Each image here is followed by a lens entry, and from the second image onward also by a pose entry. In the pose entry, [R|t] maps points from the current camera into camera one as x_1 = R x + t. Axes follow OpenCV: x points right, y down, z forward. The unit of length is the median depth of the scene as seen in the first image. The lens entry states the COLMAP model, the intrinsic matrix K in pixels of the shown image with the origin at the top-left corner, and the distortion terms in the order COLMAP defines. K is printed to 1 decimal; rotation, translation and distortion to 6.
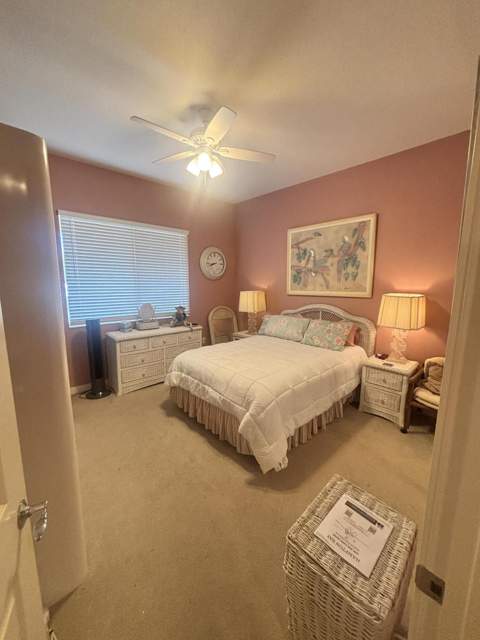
lens RADIAL K [[257.8, 0, 241.7], [0, 257.8, 320.3], [0, 0, 1]] dist [-0.004829, -0.000050]
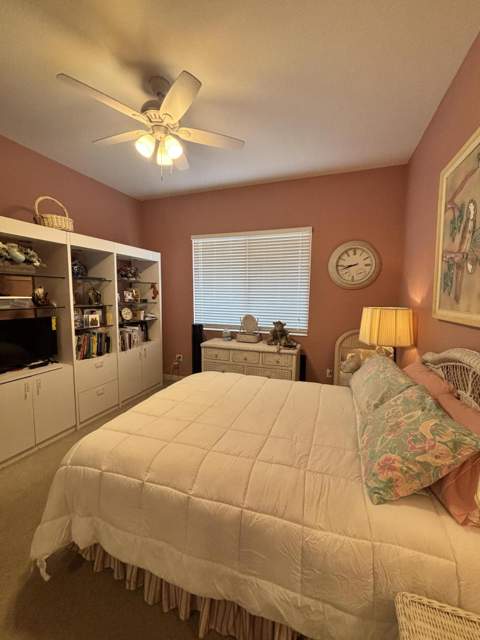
lens RADIAL K [[257.8, 0, 239.3], [0, 257.8, 317.8], [0, 0, 1]] dist [-0.004829, -0.000050]
pose [[0.449909, 0.081944, -0.889307, 0.469520], [-0.134534, 0.990637, 0.023218, -0.073792], [0.882883, 0.109196, 0.456720, 0.563451]]
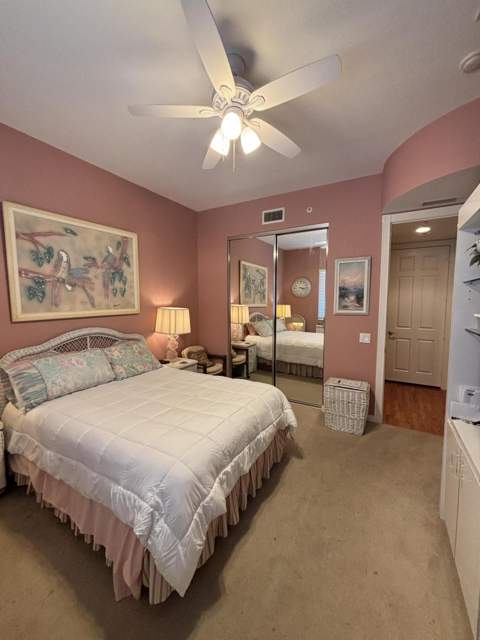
lens RADIAL K [[257.8, 0, 244.2], [0, 257.8, 319.0], [0, 0, 1]] dist [-0.004829, -0.000050]
pose [[-0.297287, -0.081012, 0.951345, -0.534380], [0.137520, 0.982371, 0.126628, -0.120293], [-0.944833, 0.168474, -0.280905, 0.778847]]
